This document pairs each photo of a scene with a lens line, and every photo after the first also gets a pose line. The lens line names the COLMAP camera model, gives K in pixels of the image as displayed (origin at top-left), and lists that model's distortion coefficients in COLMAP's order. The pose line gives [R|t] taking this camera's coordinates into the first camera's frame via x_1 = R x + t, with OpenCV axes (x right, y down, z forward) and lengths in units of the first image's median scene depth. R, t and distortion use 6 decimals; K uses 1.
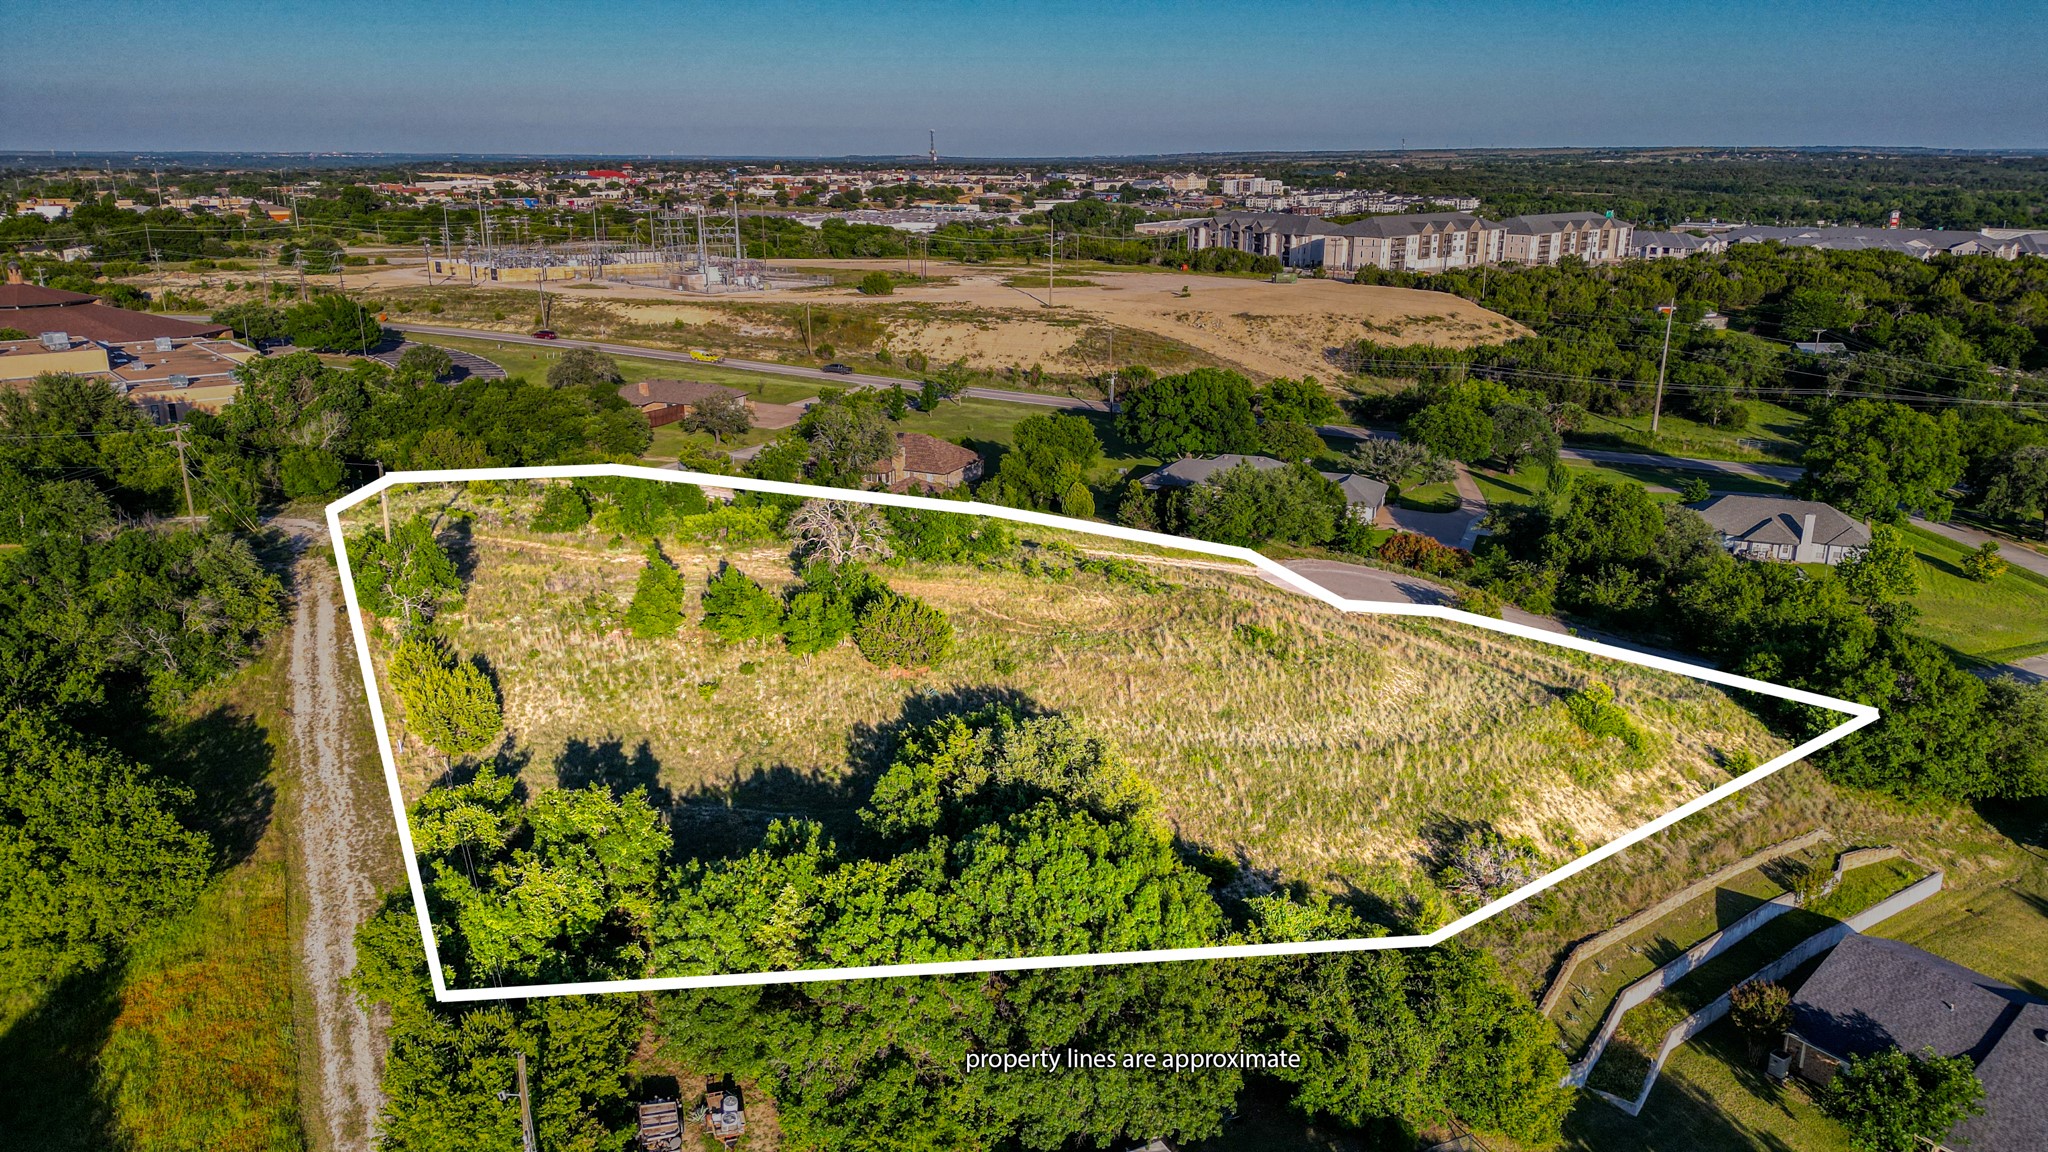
lens RADIAL K [[1421.5, 0, 1018.0], [0, 1421.5, 586.9], [0, 0, 1]] dist [0.091461, -0.100774]
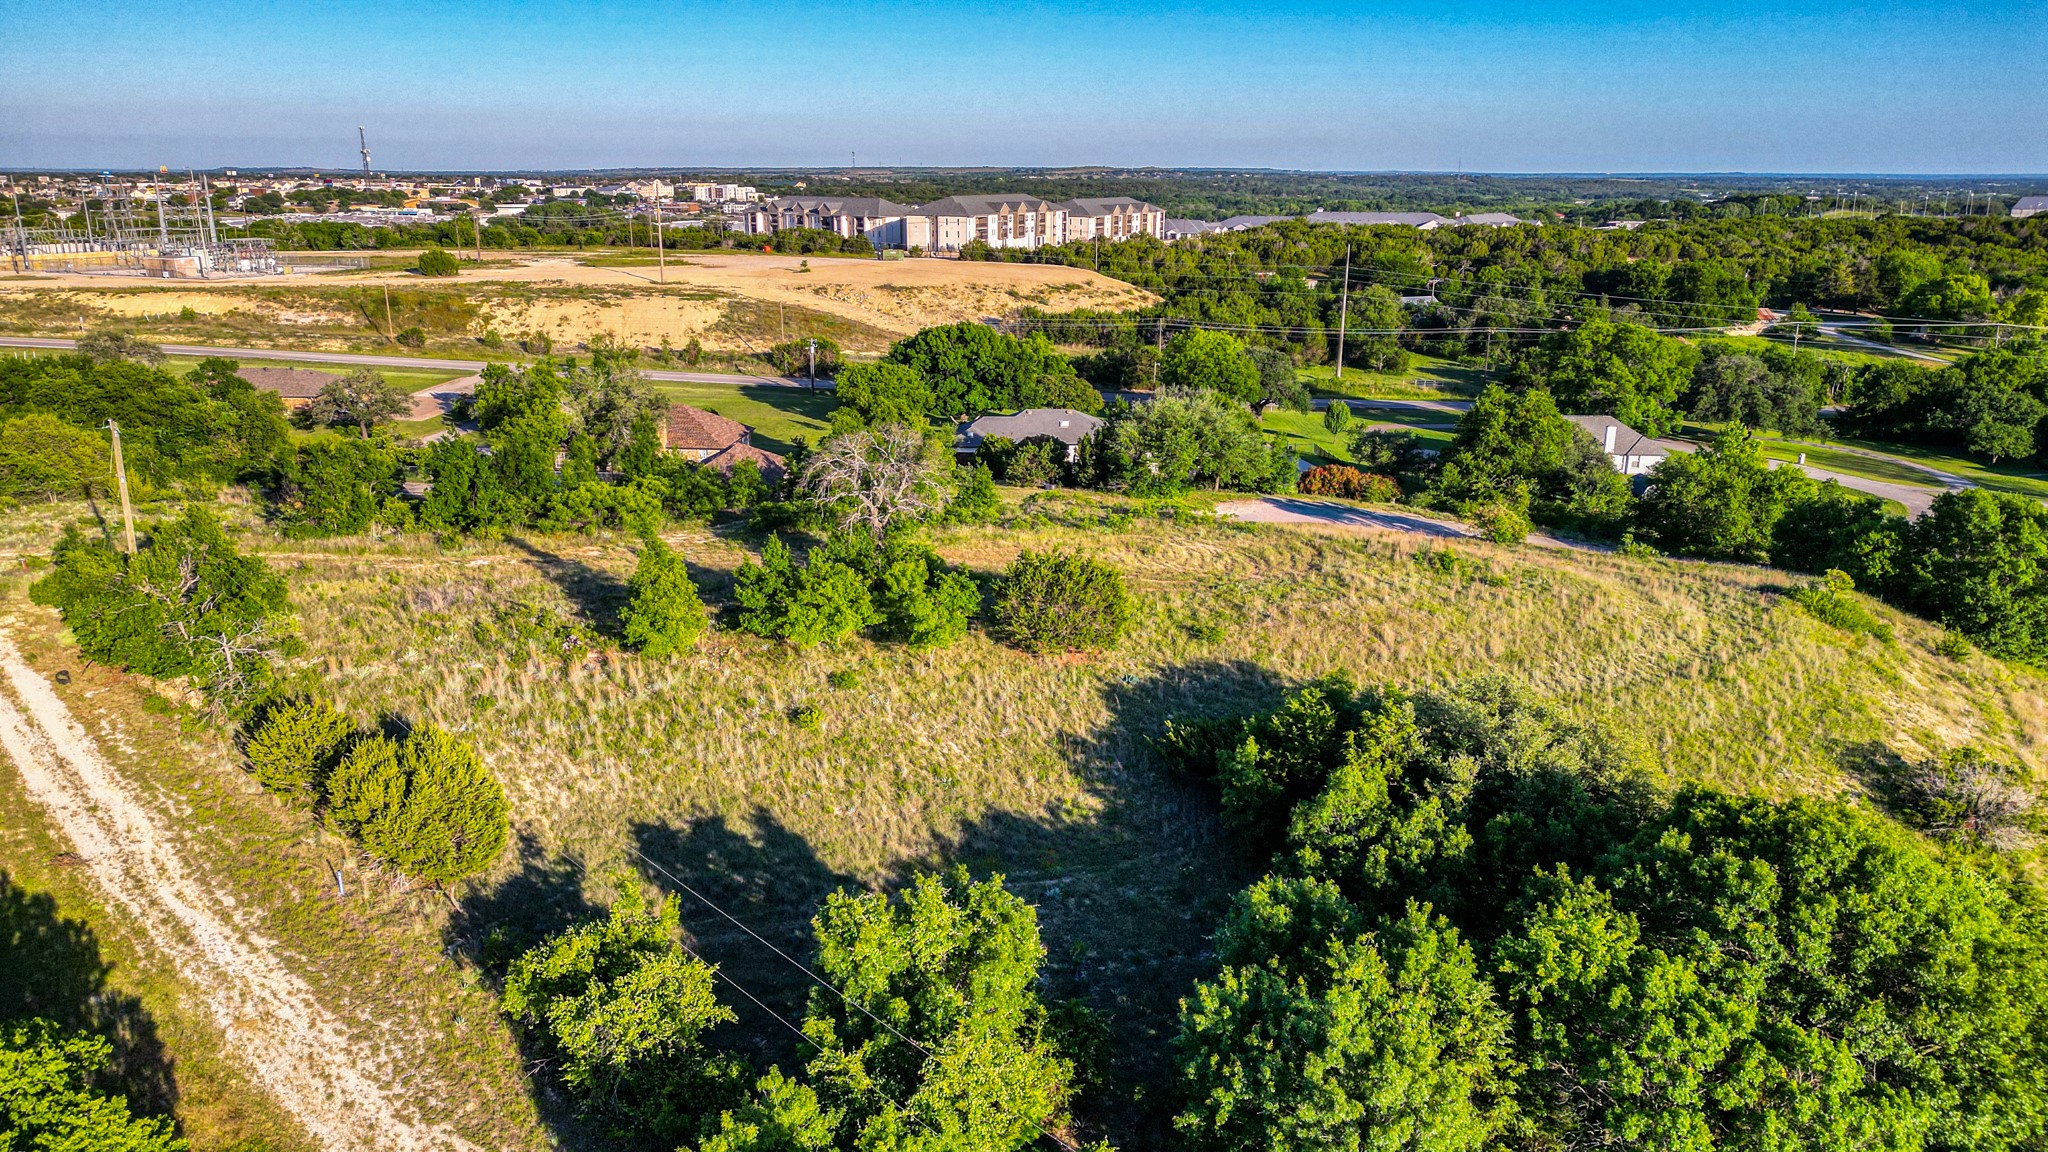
lens RADIAL K [[1421.5, 0, 1018.0], [0, 1421.5, 586.9], [0, 0, 1]] dist [0.091461, -0.100774]
pose [[0.931526, -0.100817, 0.349421, -0.105263], [0.104604, 0.994481, 0.008069, 0.005166], [-0.348306, 0.029034, 0.936931, 0.106065]]
